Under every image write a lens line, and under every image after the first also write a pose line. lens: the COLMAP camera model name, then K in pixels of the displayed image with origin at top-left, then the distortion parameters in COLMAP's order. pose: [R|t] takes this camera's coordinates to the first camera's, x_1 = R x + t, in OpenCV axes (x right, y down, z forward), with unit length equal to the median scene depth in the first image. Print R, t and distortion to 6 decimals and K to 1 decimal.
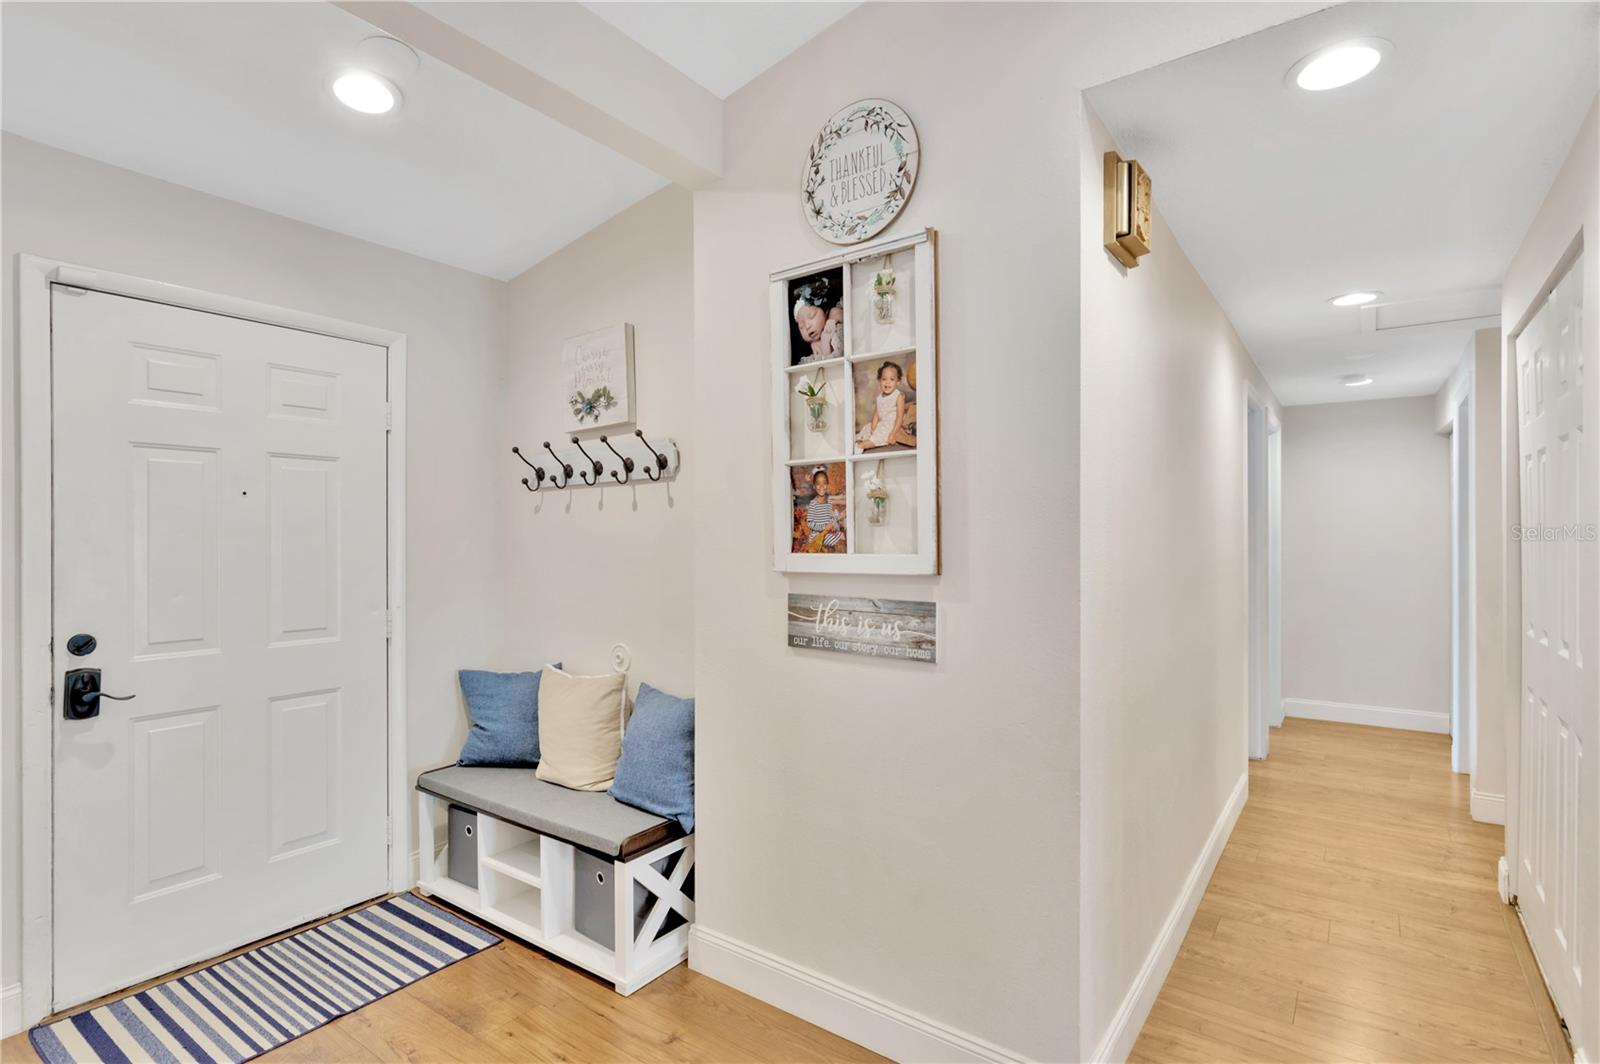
lens RADIAL K [[794.9, 0, 782.7], [0, 794.9, 538.4], [0, 0, 1]] dist [-0.003418, 0.001790]
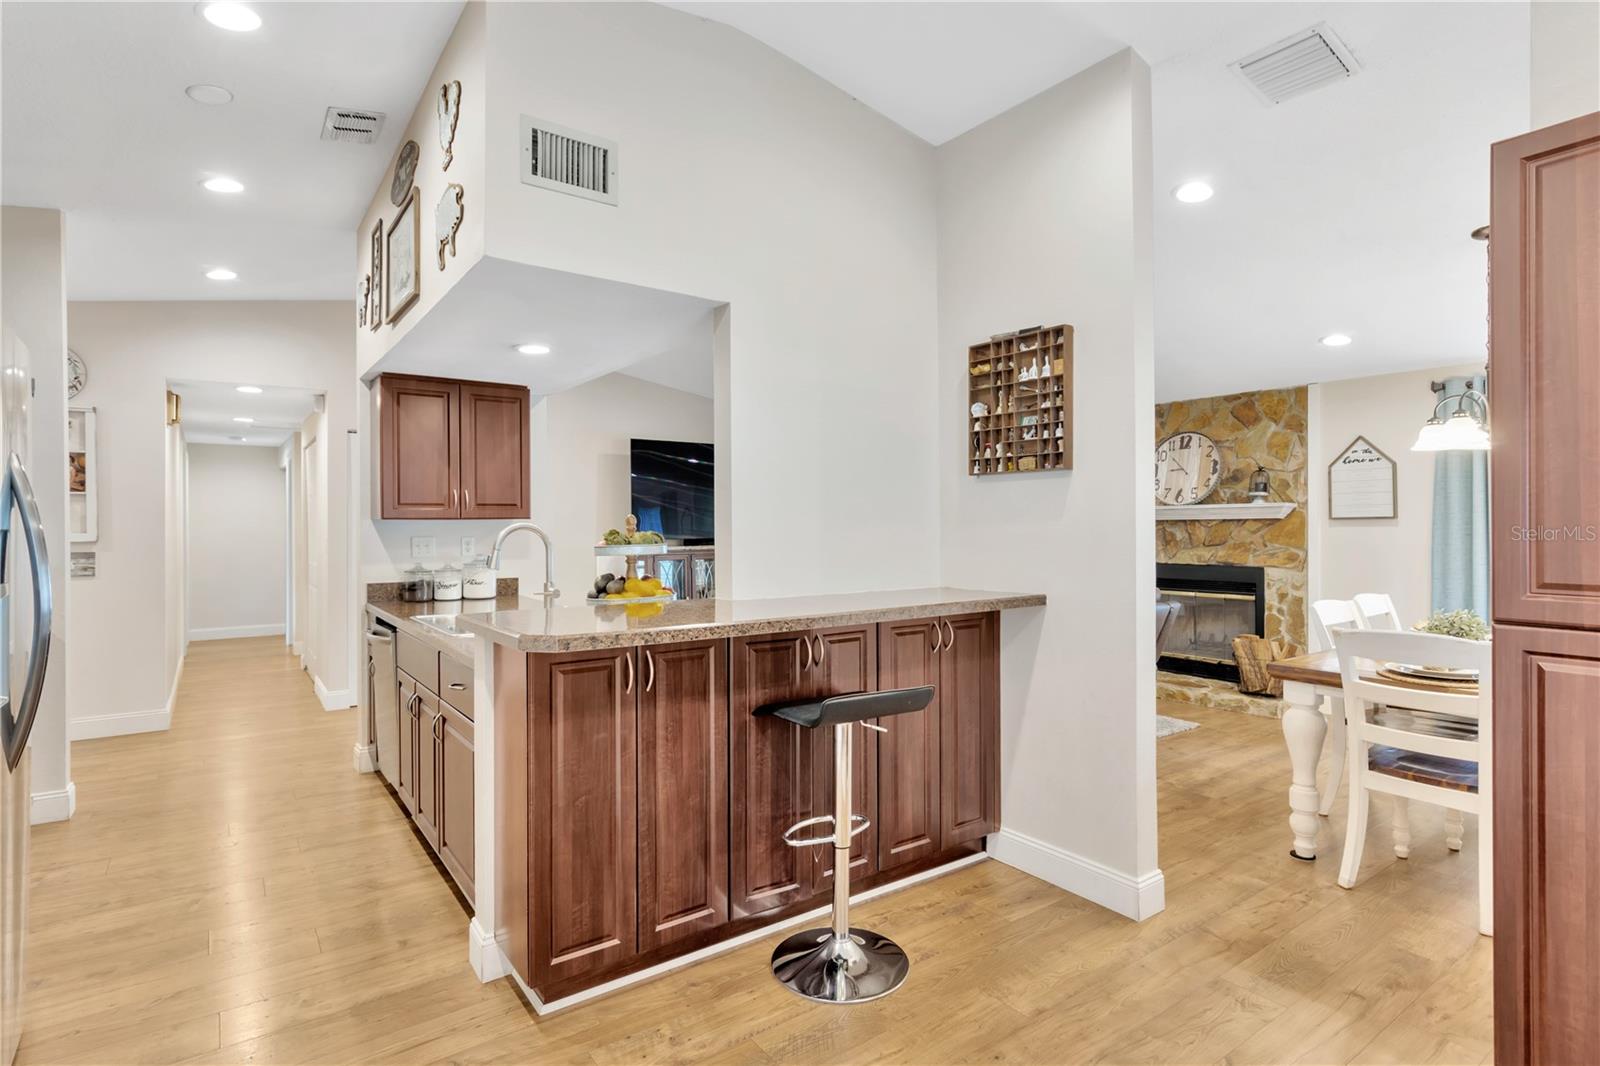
lens RADIAL K [[794.9, 0, 796.2], [0, 794.9, 523.8], [0, 0, 1]] dist [-0.003418, 0.001790]
pose [[0.304354, 0.001291, 0.952558, -1.396786], [0.005138, 0.999982, -0.002997, 0.007948], [-0.952545, 0.005806, 0.304342, -1.733187]]
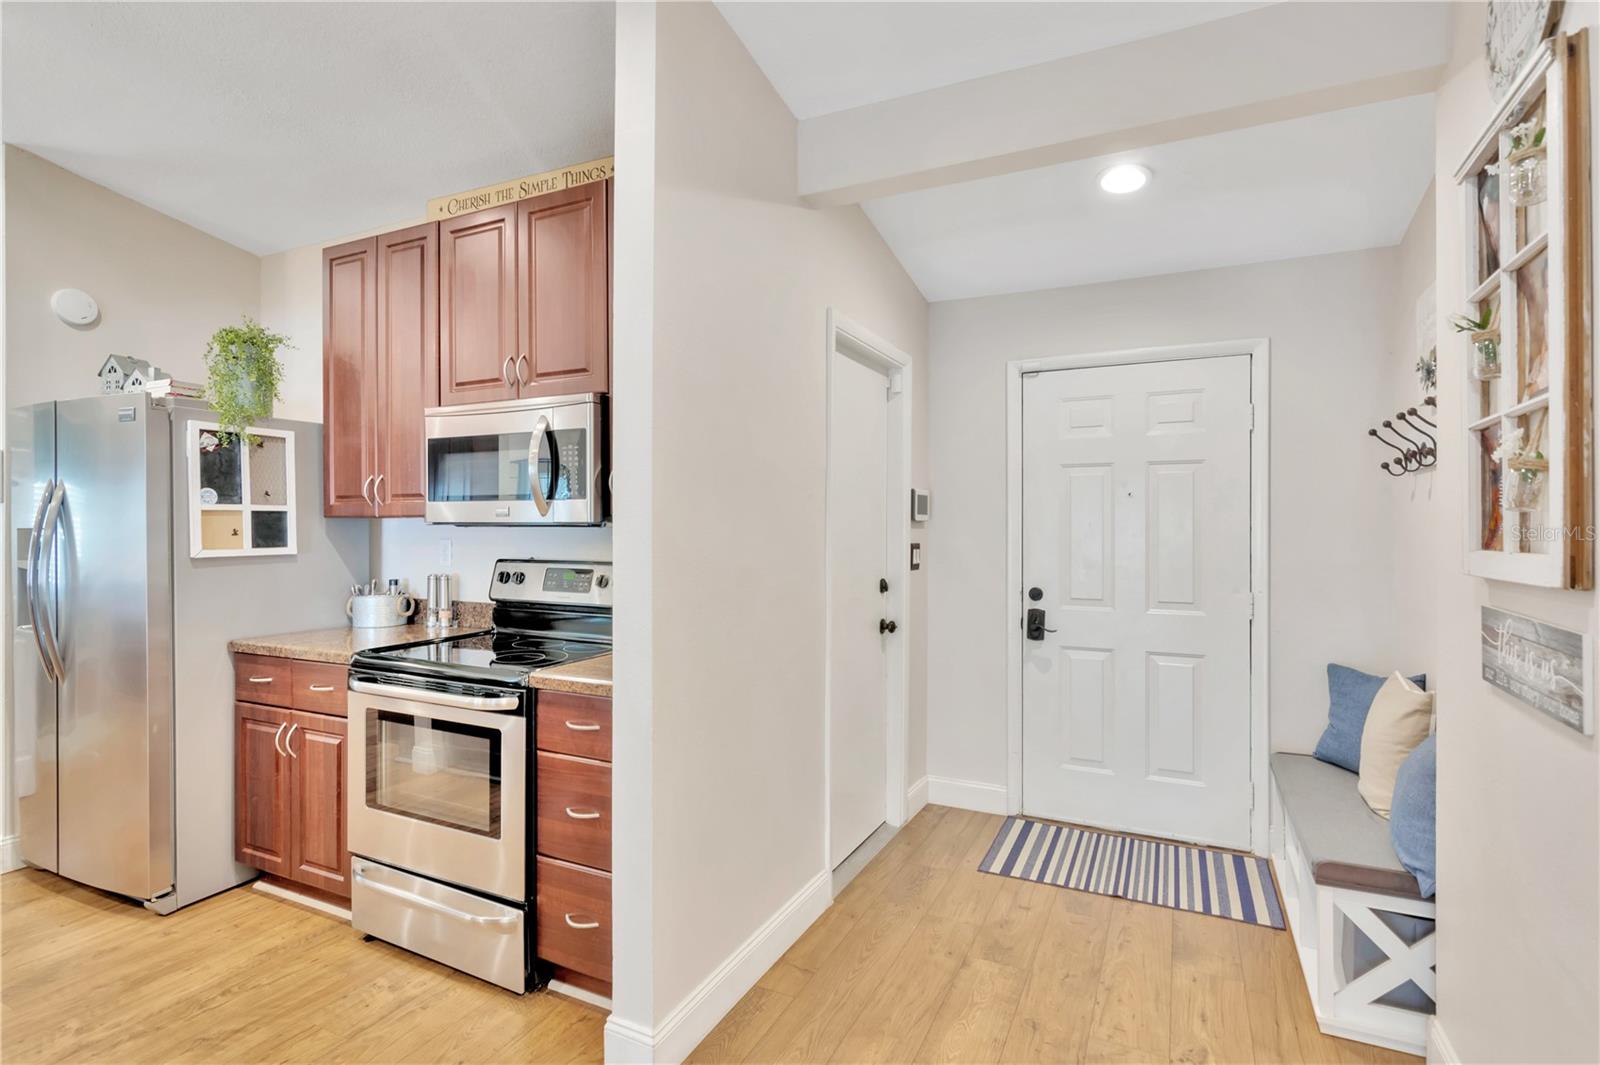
lens RADIAL K [[794.9, 0, 814.7], [0, 794.9, 528.0], [0, 0, 1]] dist [-0.003418, 0.001790]
pose [[0.168138, 0.001874, -0.985762, 0.630284], [-0.003925, 0.999992, 0.001232, -0.000108], [0.985756, 0.003662, 0.168144, 0.286950]]
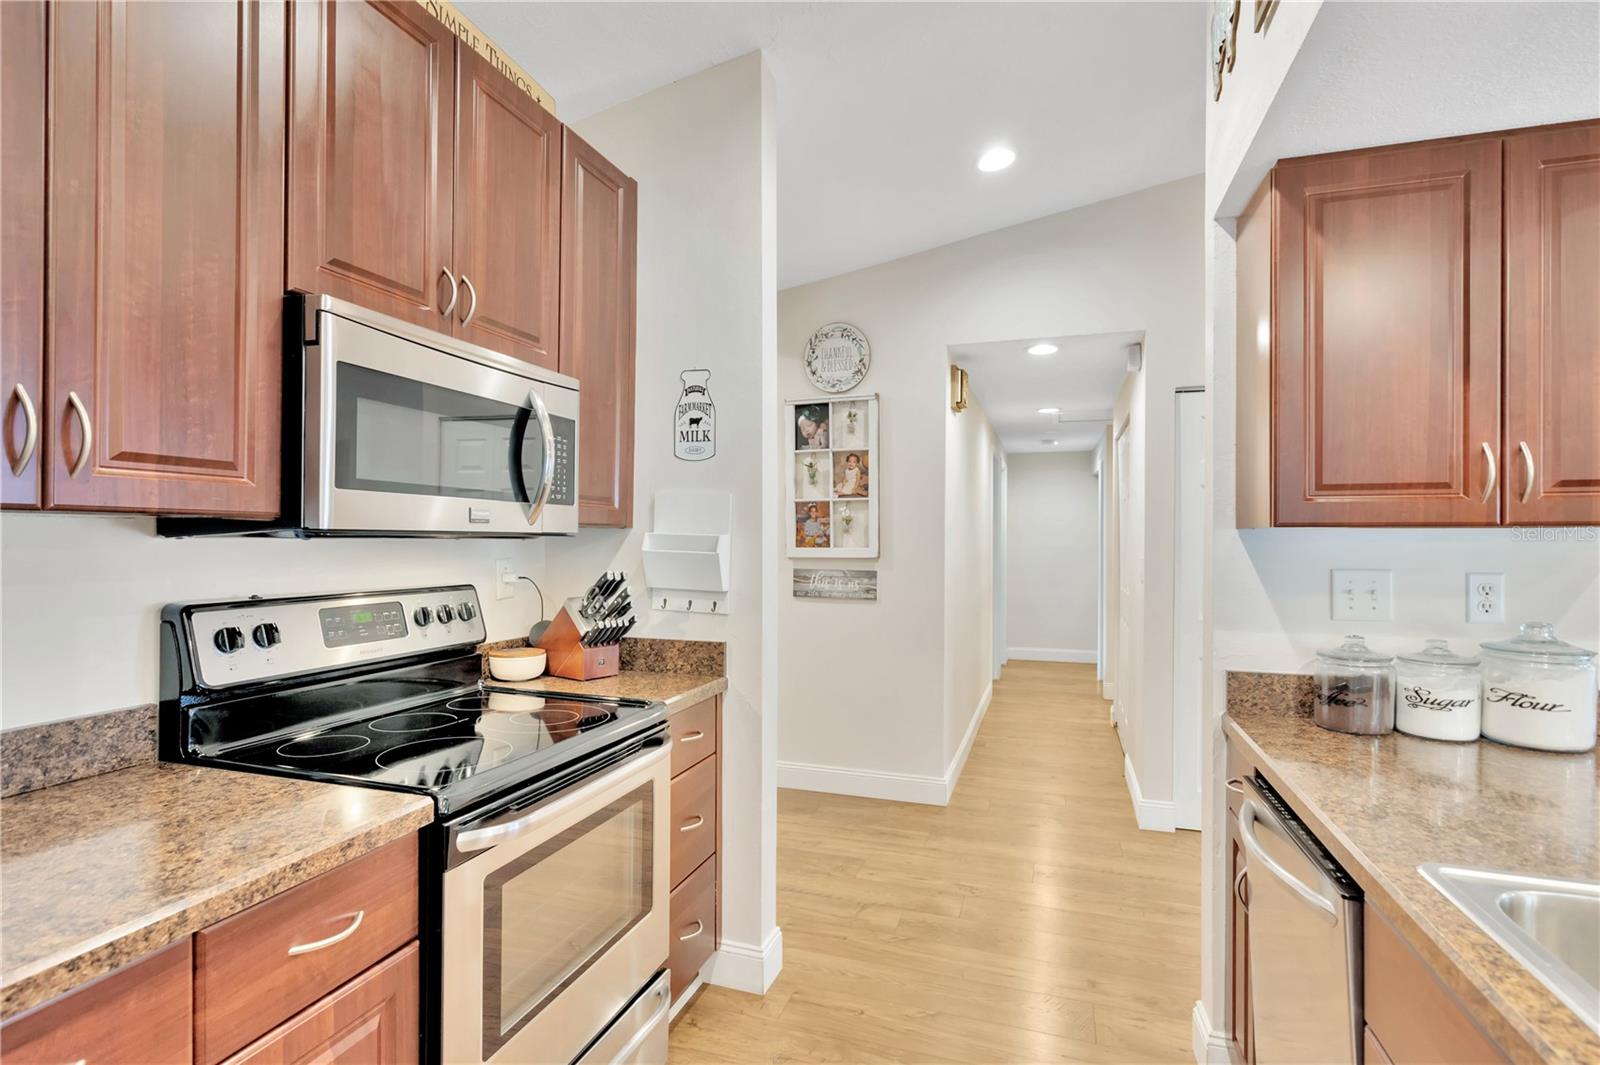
lens RADIAL K [[794.9, 0, 798.9], [0, 794.9, 542.5], [0, 0, 1]] dist [-0.003418, 0.001790]
pose [[0.949548, 0.003567, 0.313603, -0.594065], [-0.004298, 0.999989, 0.001642, 0.003069], [-0.313594, -0.002907, 0.949553, -0.833611]]
